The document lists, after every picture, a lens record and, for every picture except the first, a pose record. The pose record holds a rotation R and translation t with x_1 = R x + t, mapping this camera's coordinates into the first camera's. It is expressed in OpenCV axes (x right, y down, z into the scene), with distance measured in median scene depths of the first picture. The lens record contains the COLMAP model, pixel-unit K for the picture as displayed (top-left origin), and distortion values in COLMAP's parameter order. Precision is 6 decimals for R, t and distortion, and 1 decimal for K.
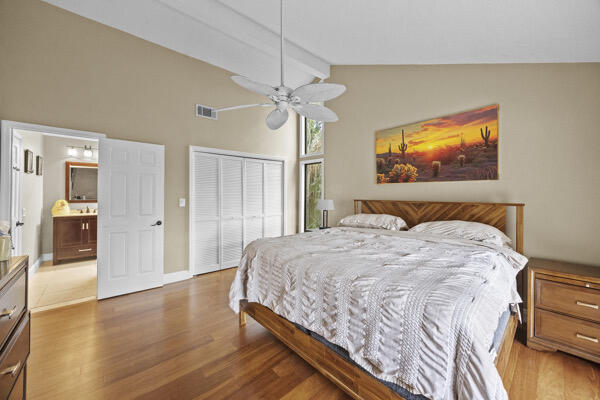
lens RADIAL K [[229.5, 0, 300.8], [0, 229.5, 192.5], [0, 0, 1]] dist [-0.000849, -0.000143]
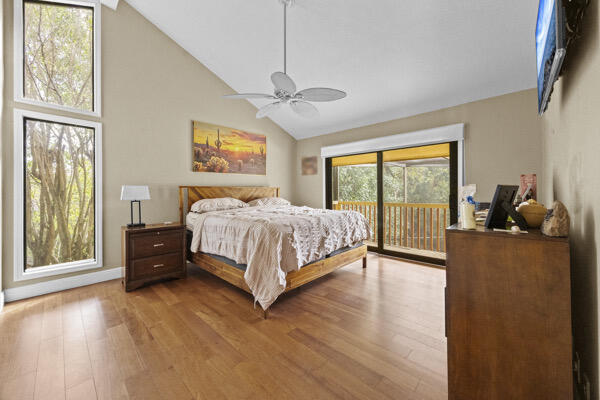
lens RADIAL K [[229.5, 0, 300.8], [0, 229.5, 192.5], [0, 0, 1]] dist [-0.000849, -0.000143]
pose [[-0.093434, -0.000763, 0.995625, -0.838702], [0.002637, 0.999996, 0.001014, 0.065621], [-0.995622, 0.002720, -0.093432, 0.695250]]
